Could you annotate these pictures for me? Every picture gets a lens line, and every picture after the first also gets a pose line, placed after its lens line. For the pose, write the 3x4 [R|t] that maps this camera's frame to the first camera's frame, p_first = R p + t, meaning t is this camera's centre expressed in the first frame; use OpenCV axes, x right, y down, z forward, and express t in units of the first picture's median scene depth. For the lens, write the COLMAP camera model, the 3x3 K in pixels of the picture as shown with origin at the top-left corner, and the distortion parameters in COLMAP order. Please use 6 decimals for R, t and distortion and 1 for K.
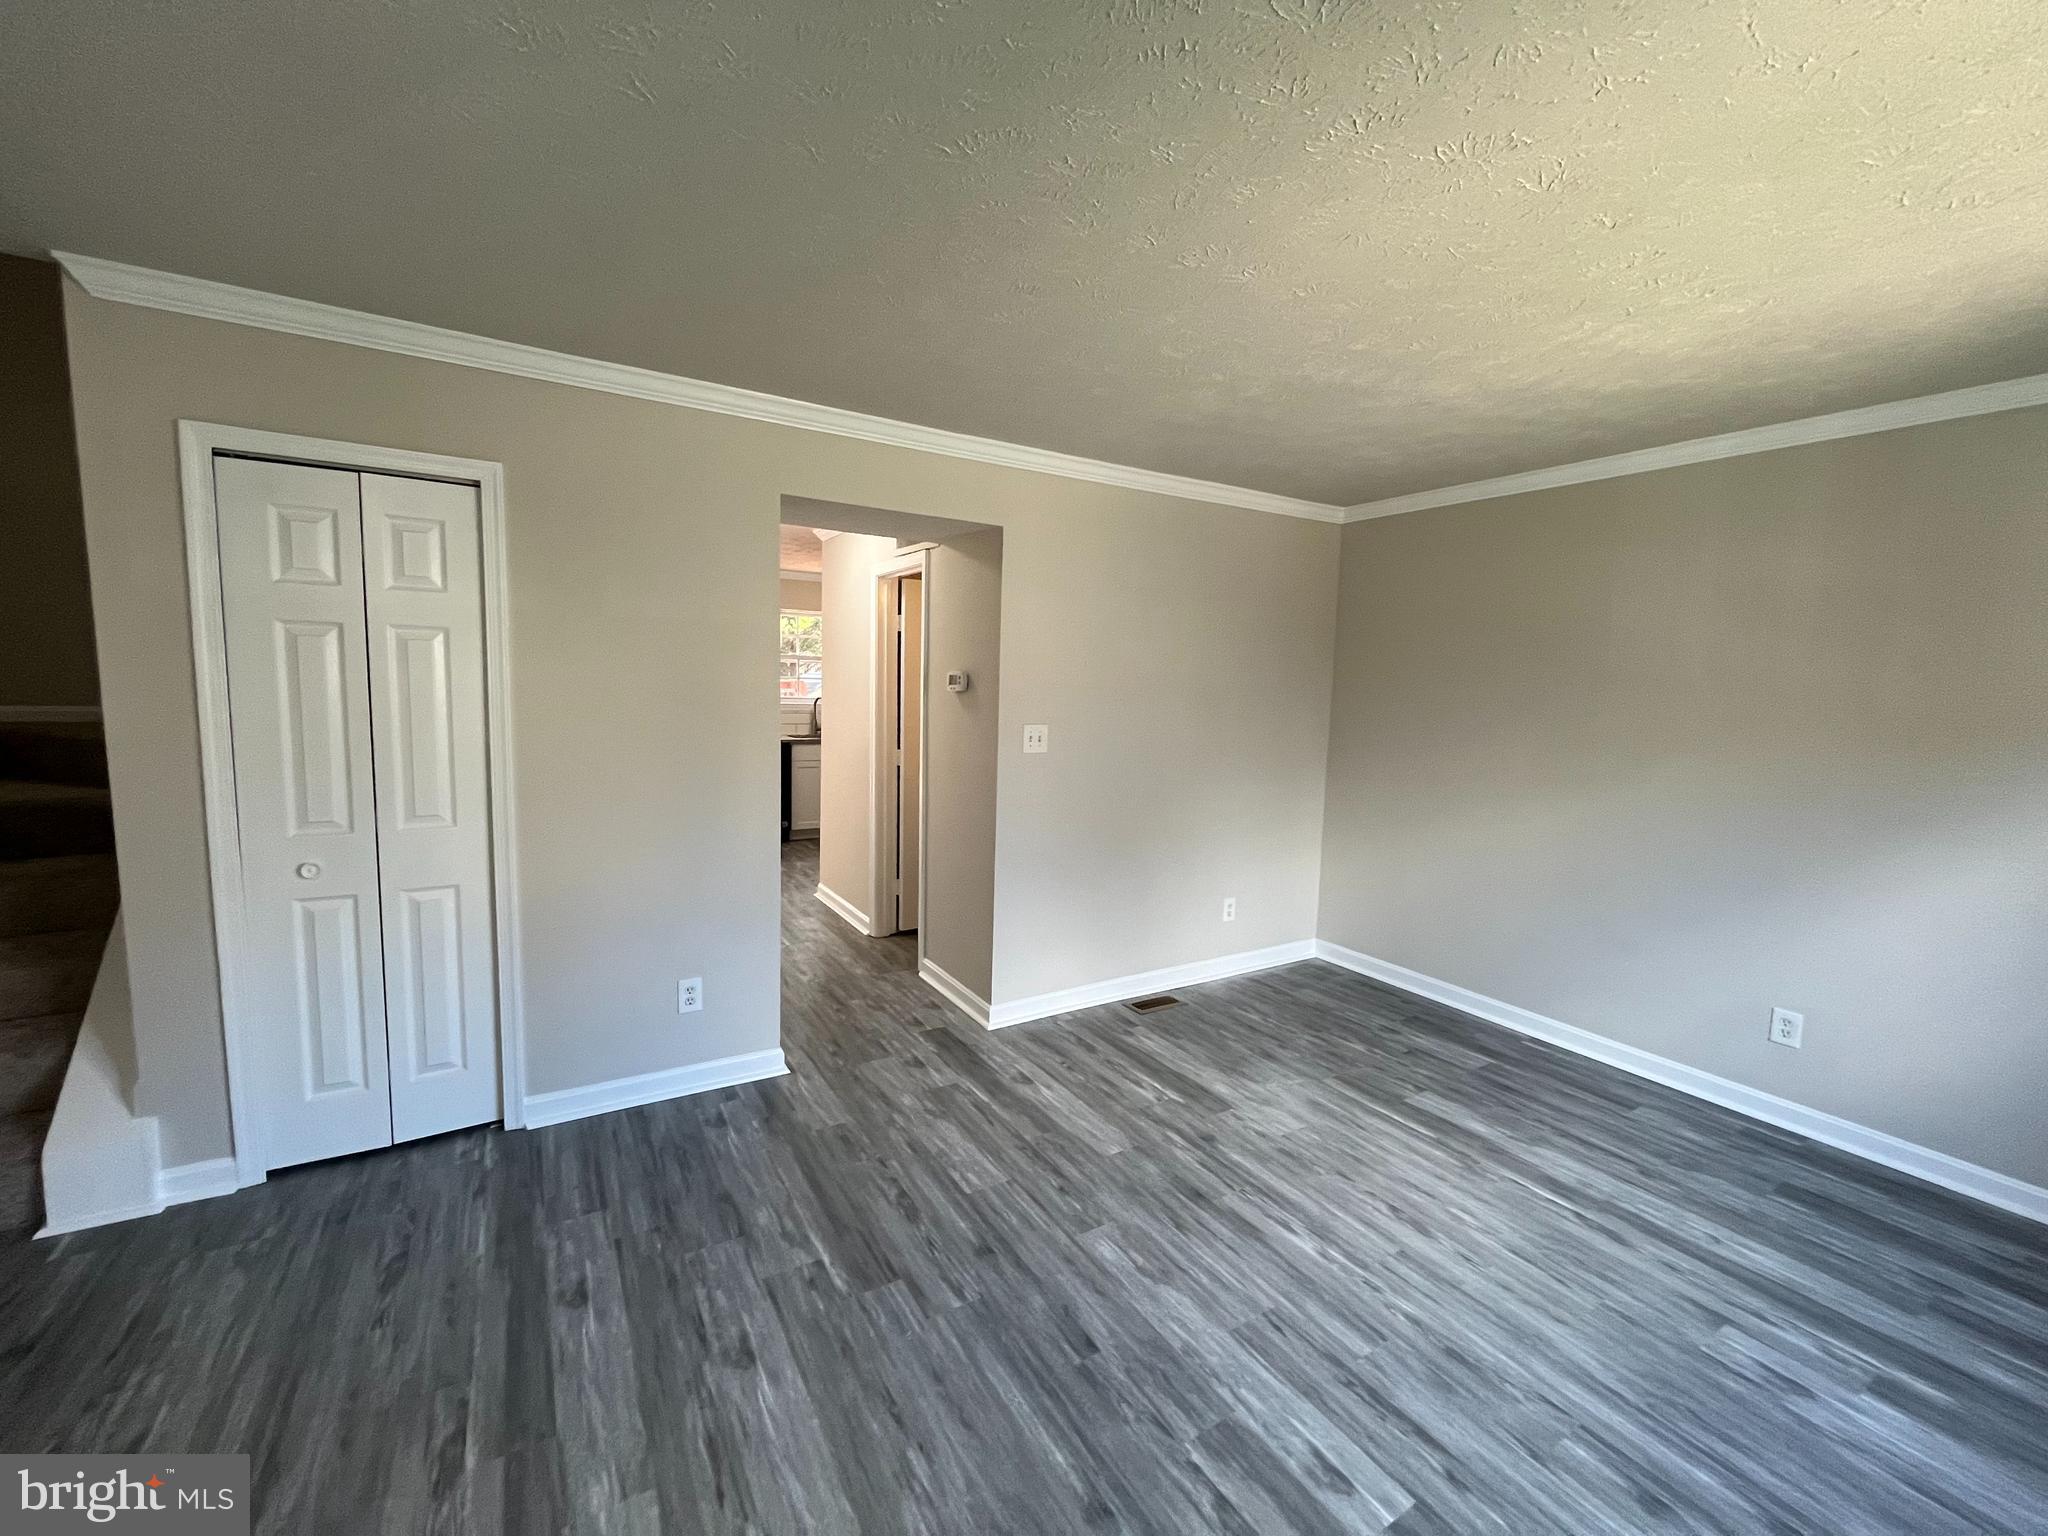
lens RADIAL K [[819.9, 0, 1014.4], [0, 819.9, 760.7], [0, 0, 1]] dist [-0.002242, 0.000159]
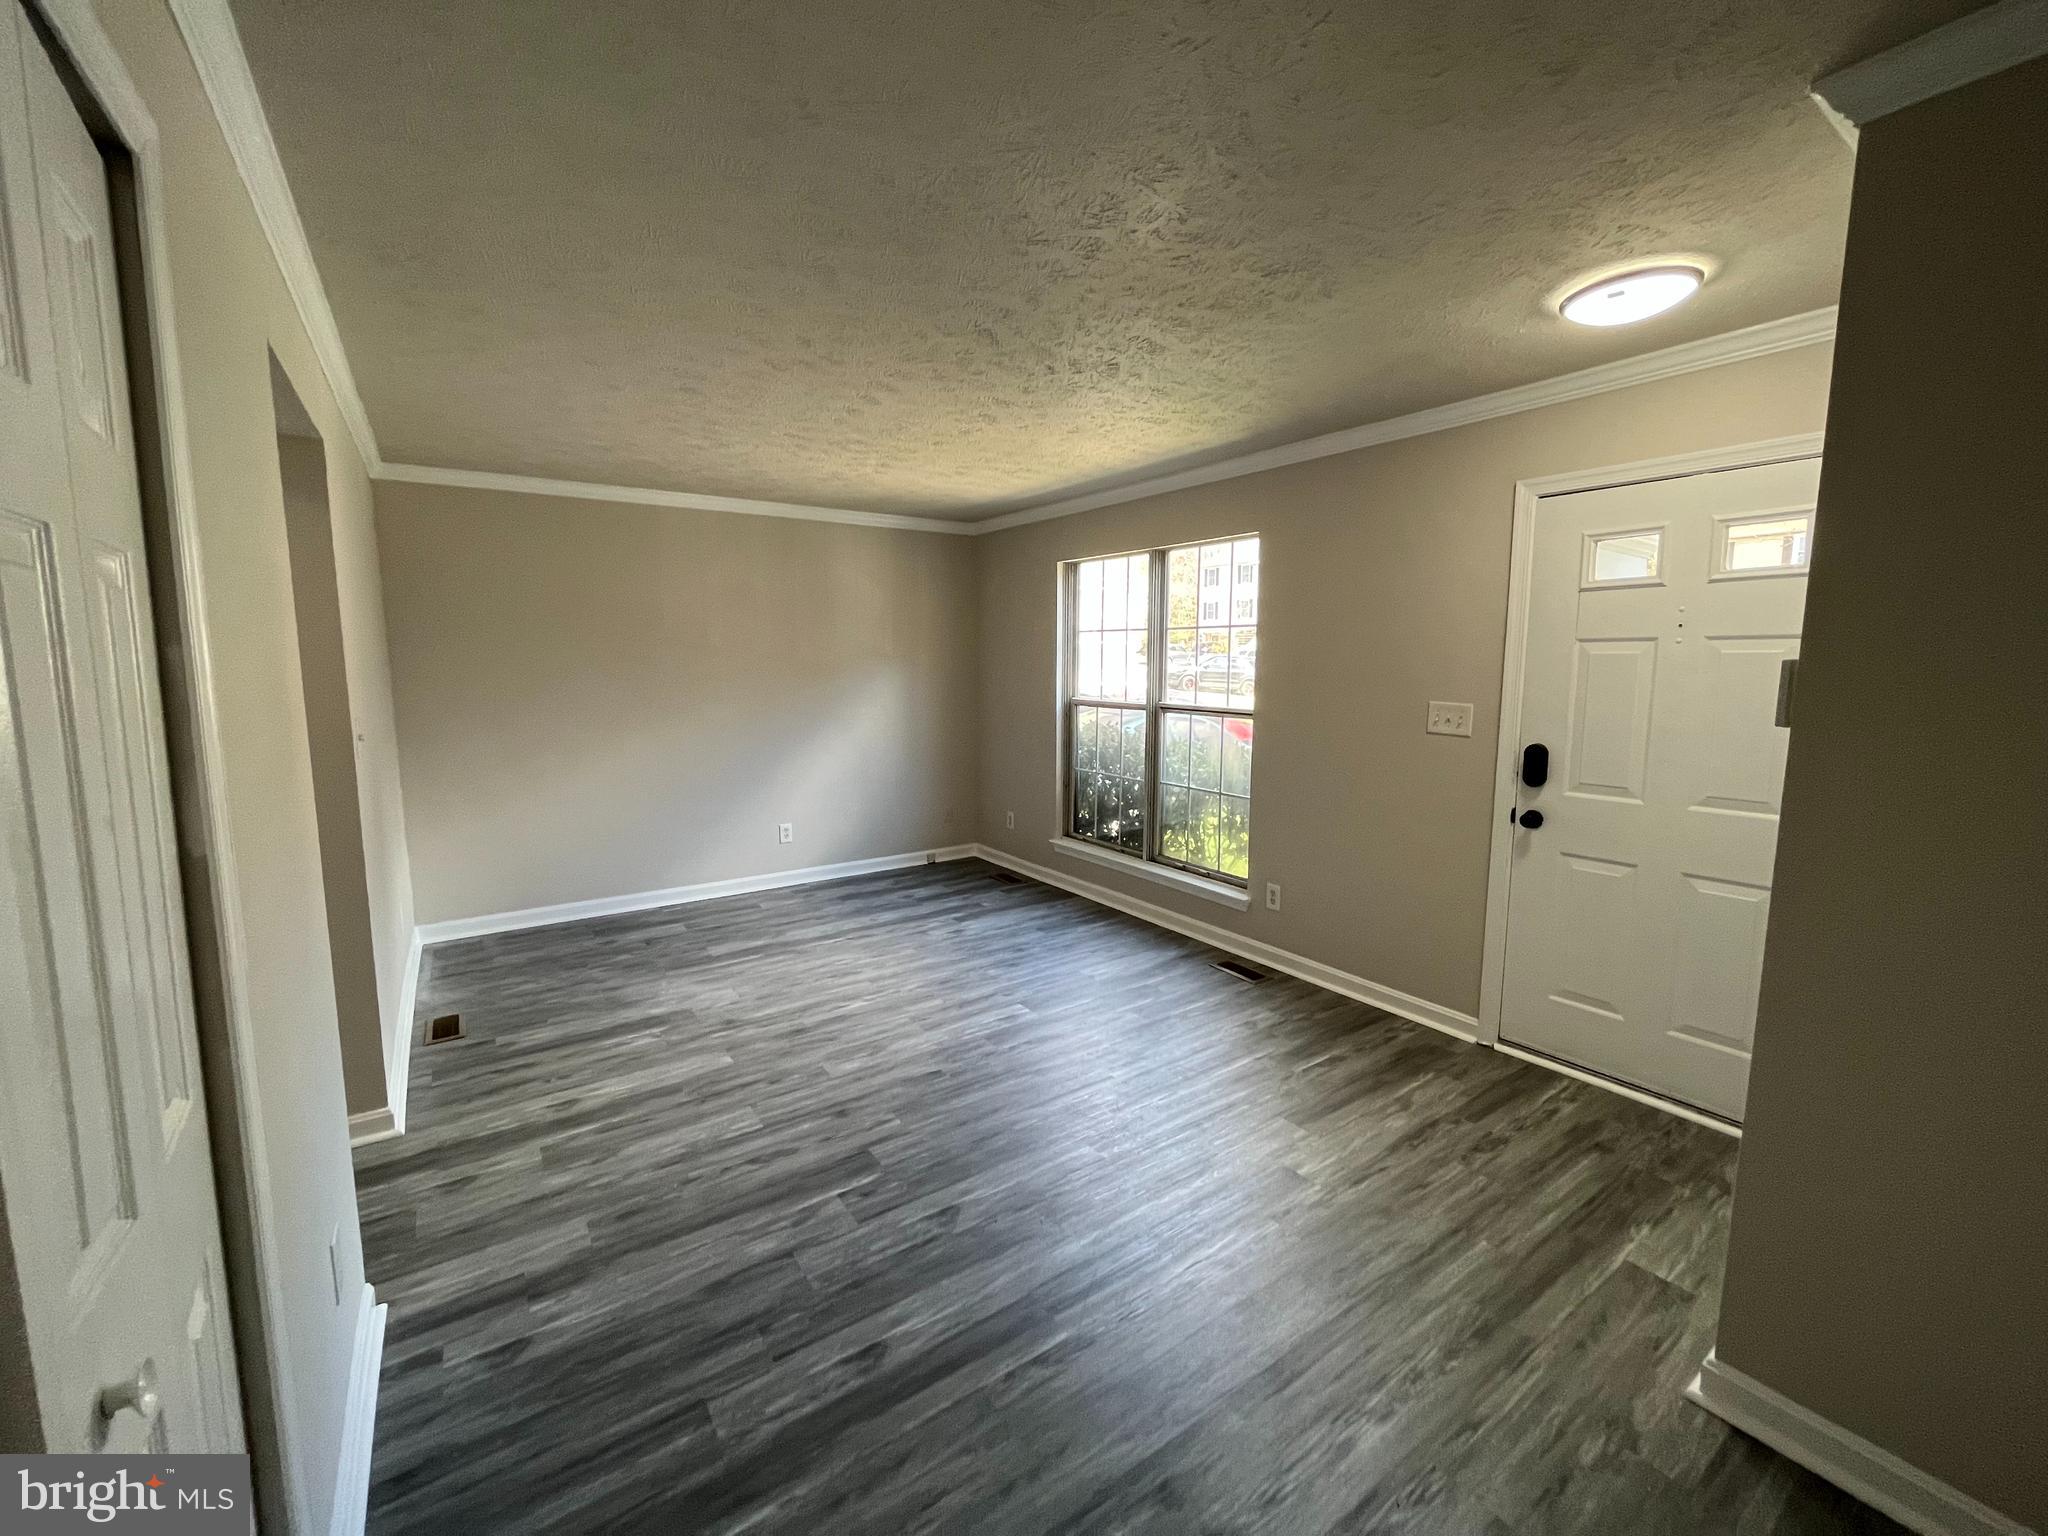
lens RADIAL K [[819.9, 0, 1023.6], [0, 819.9, 765.8], [0, 0, 1]] dist [-0.002242, 0.000159]
pose [[-0.068430, -0.157860, 0.985088, -0.982061], [0.097819, 0.981583, 0.164093, -0.081362], [-0.992849, 0.107590, -0.051728, 0.598221]]
